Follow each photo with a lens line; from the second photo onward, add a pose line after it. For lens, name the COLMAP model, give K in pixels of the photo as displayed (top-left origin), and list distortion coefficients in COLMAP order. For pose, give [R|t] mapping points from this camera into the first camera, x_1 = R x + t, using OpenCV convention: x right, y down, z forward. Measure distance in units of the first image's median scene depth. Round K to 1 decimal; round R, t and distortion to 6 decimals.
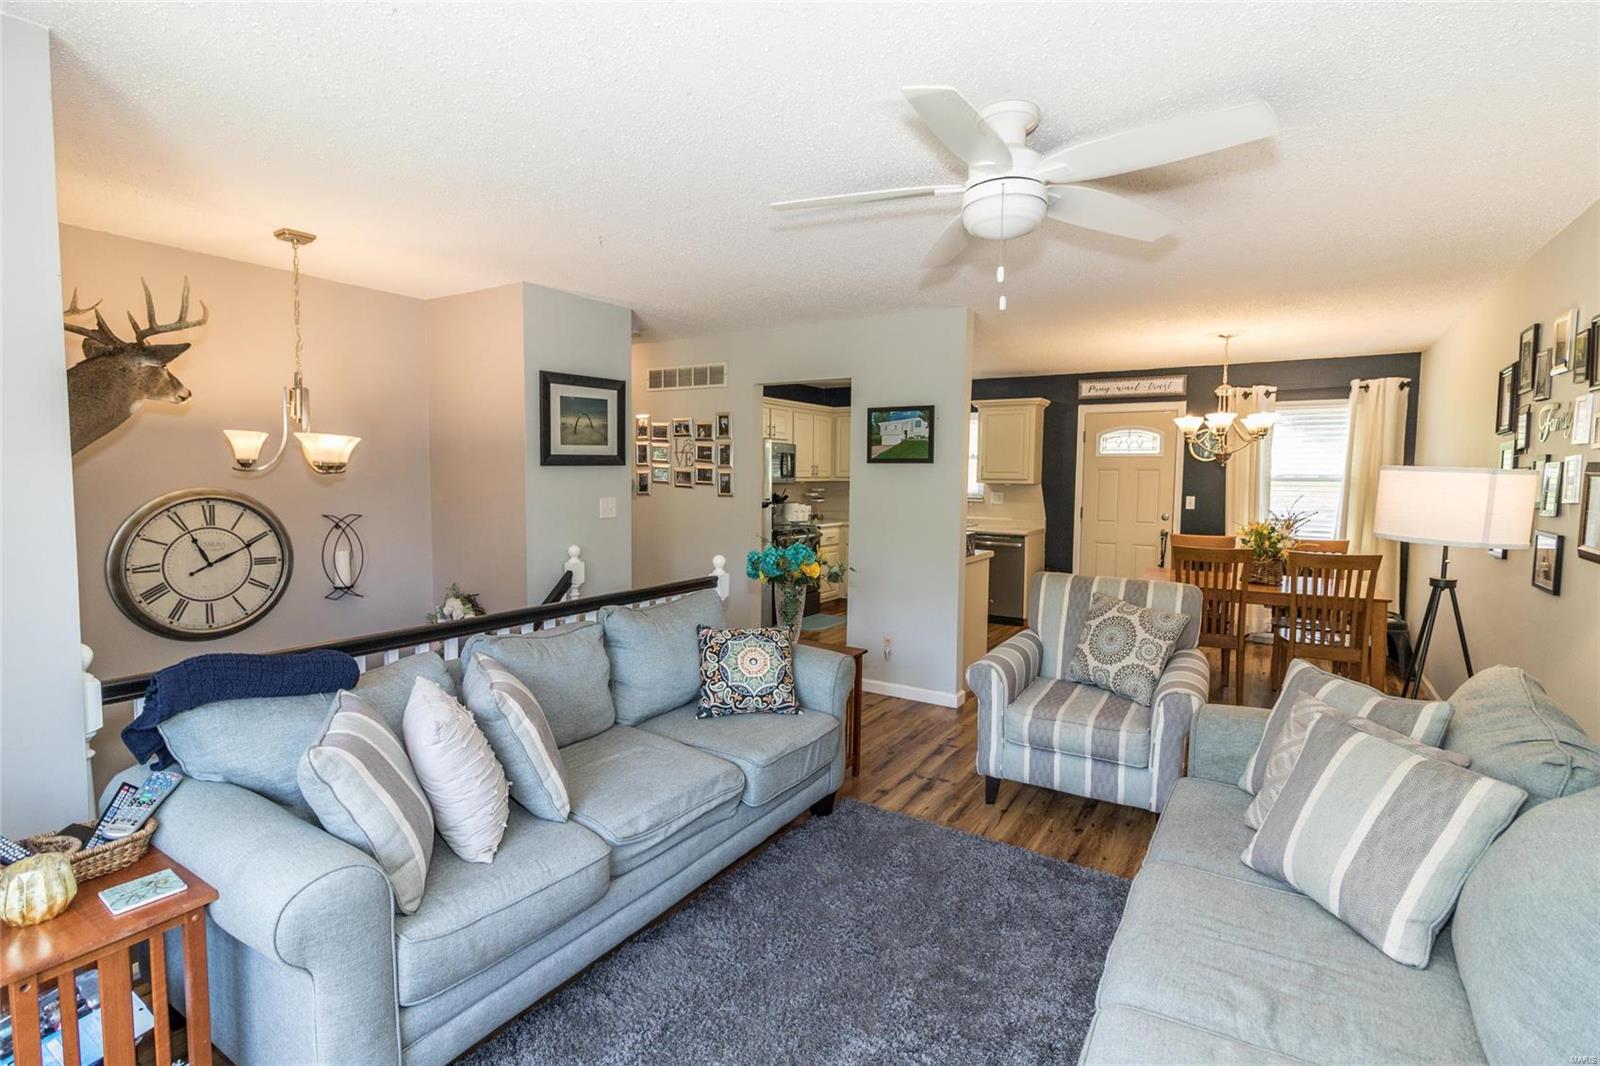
lens RADIAL K [[736.7, 0, 809.0], [0, 736.7, 527.2], [0, 0, 1]] dist [0.002362, 0.000842]
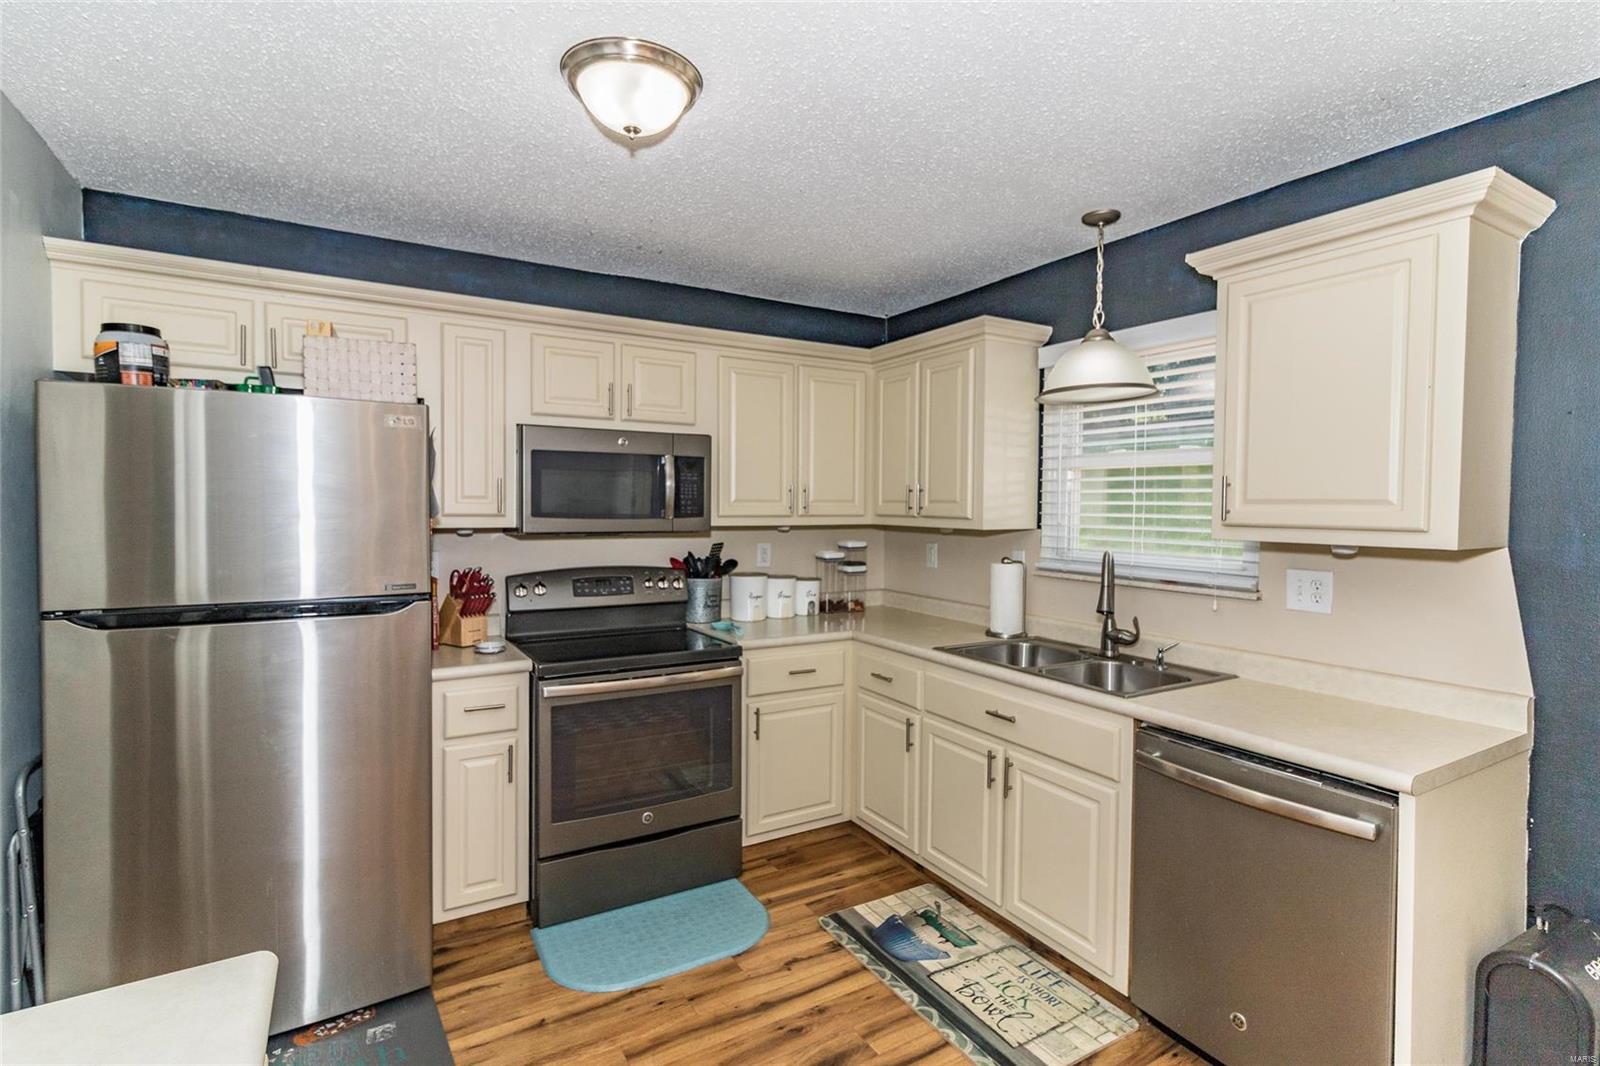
lens RADIAL K [[770.9, 0, 814.8], [0, 770.9, 526.0], [0, 0, 1]] dist [0.013995, 0.000406]
pose [[0.899847, 0.010992, -0.436067, 0.262041], [-0.031560, 0.998703, -0.039951, -0.058486], [0.435062, 0.049712, 0.899027, 0.790208]]
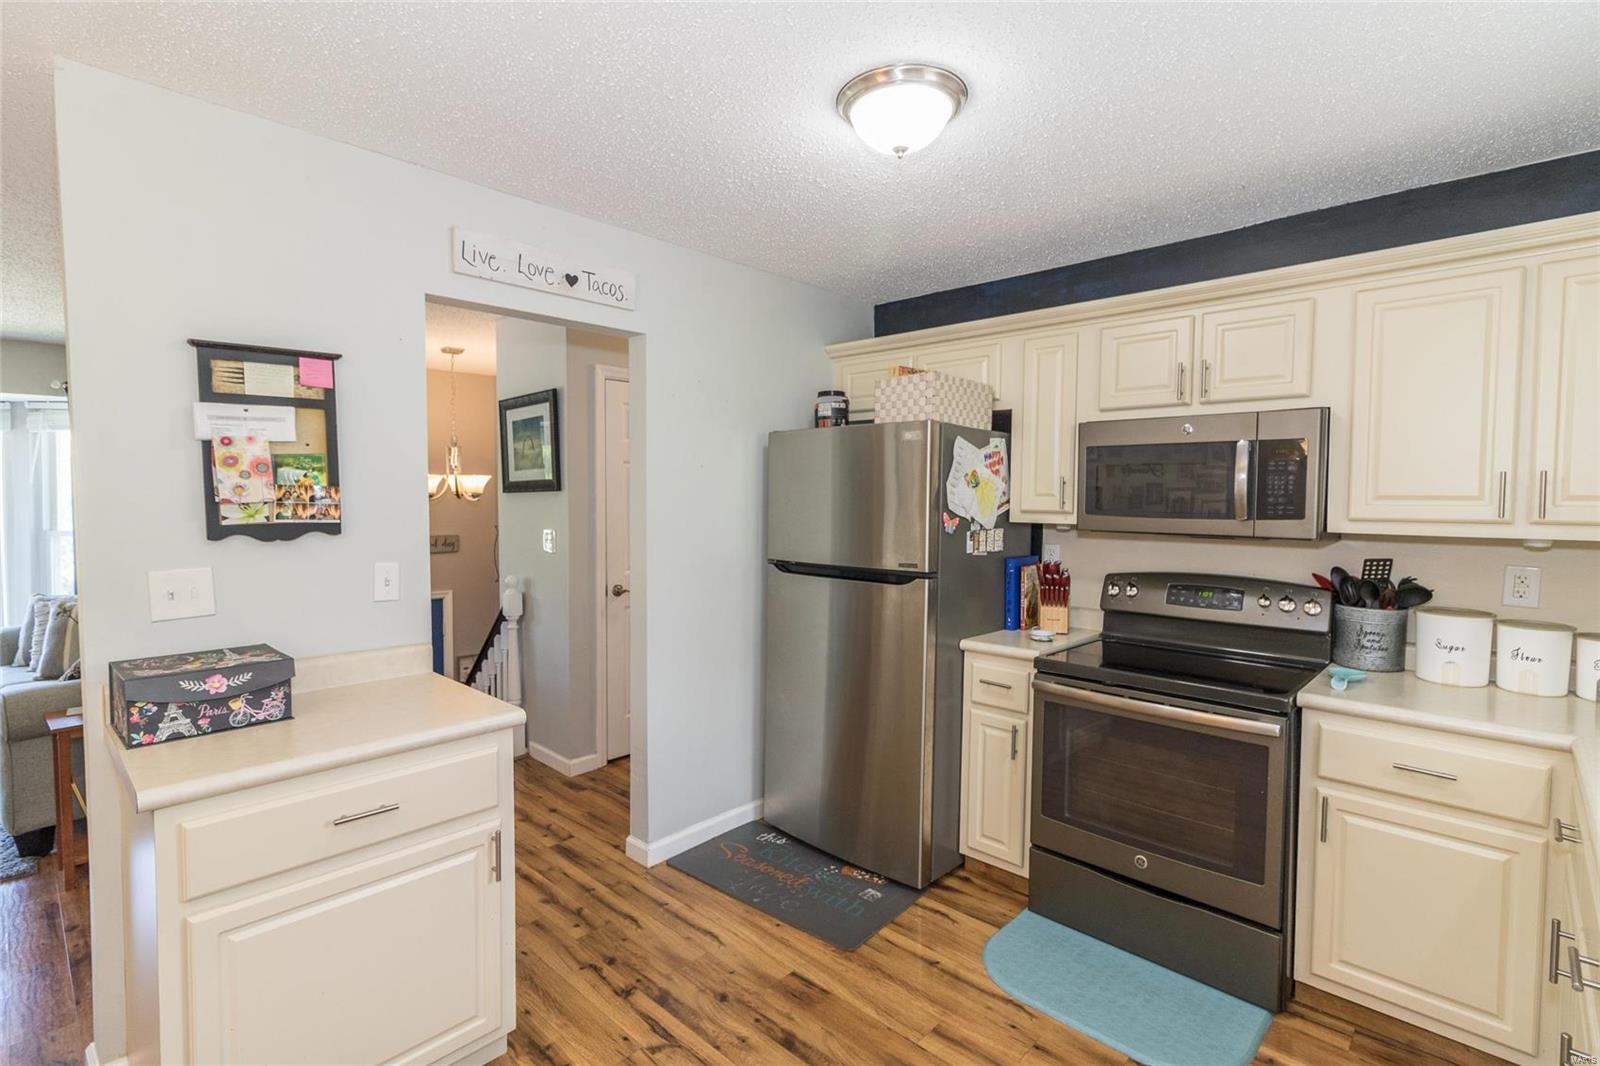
lens RADIAL K [[757.3, 0, 805.0], [0, 757.3, 525.9], [0, 0, 1]] dist [0.002594, 0.000557]
pose [[-0.180416, 0.027140, -0.983216, 0.381765], [-0.079263, 0.995967, 0.042036, -0.075590], [0.980391, 0.085517, -0.177537, 1.043969]]
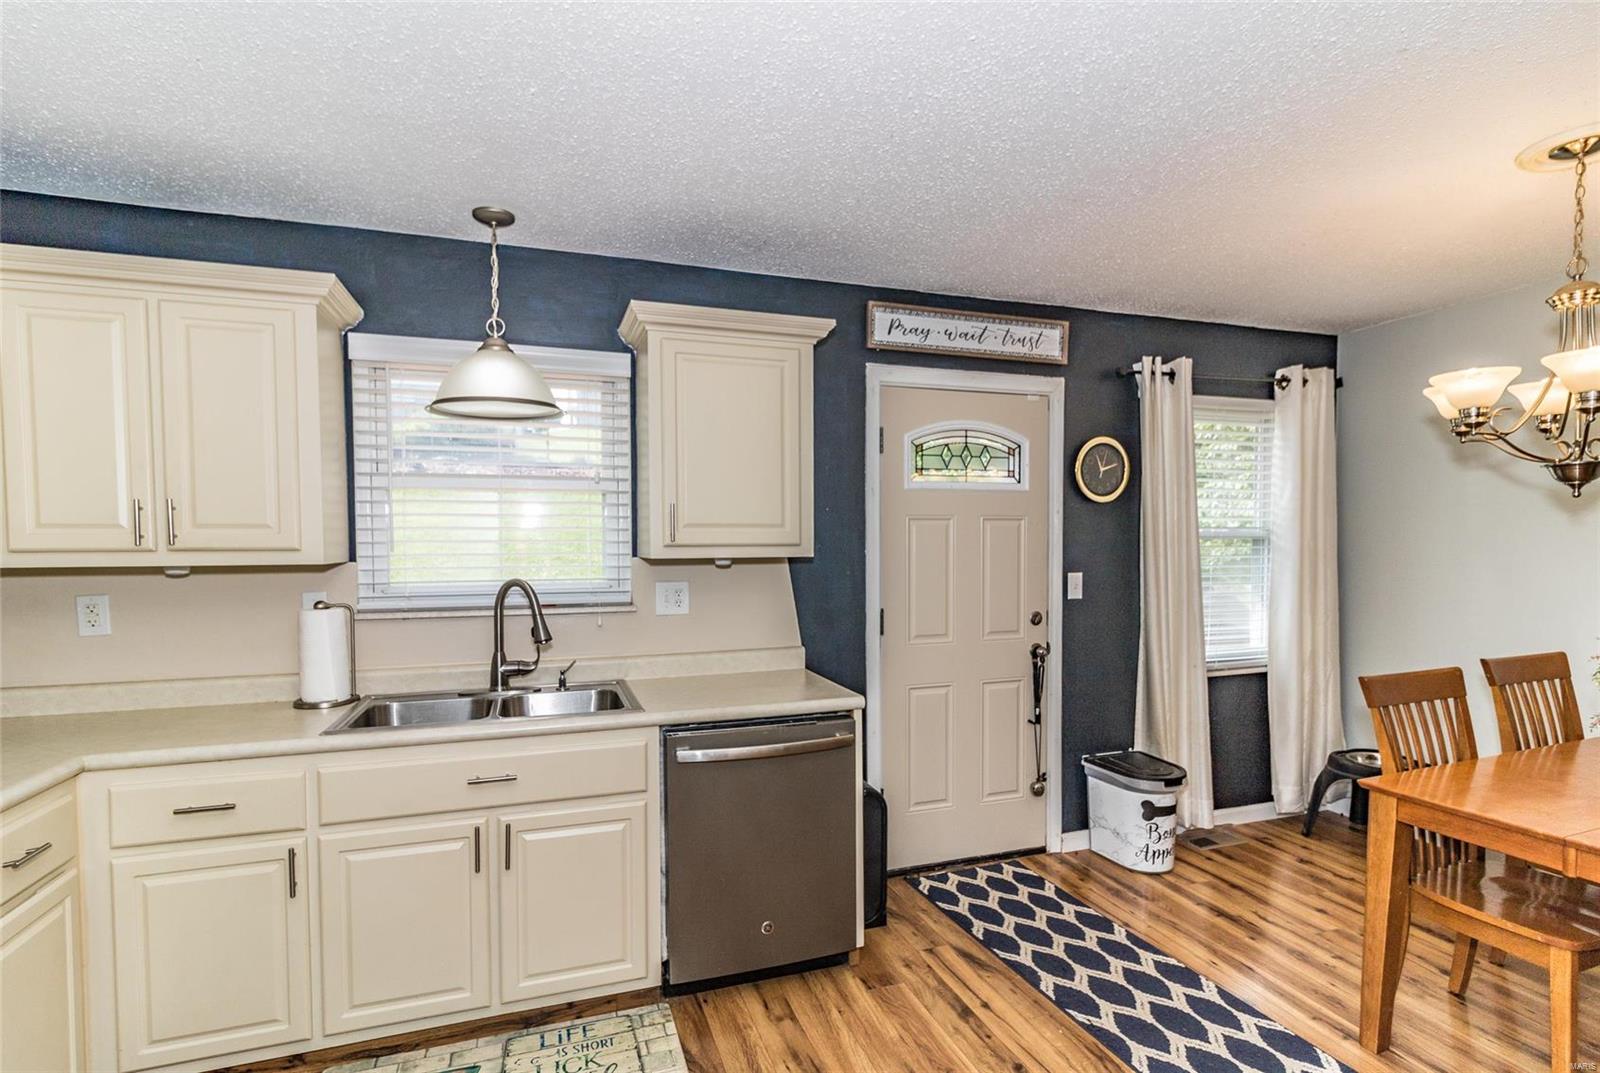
lens RADIAL K [[786.5, 0, 800.2], [0, 786.5, 569.5], [0, 0, 1]] dist [0.011068, 0.000119]
pose [[0.627494, -0.043148, 0.777425, -0.004216], [0.069476, 0.997583, -0.000711, -0.061023], [-0.775516, 0.054459, 0.628975, 0.871788]]
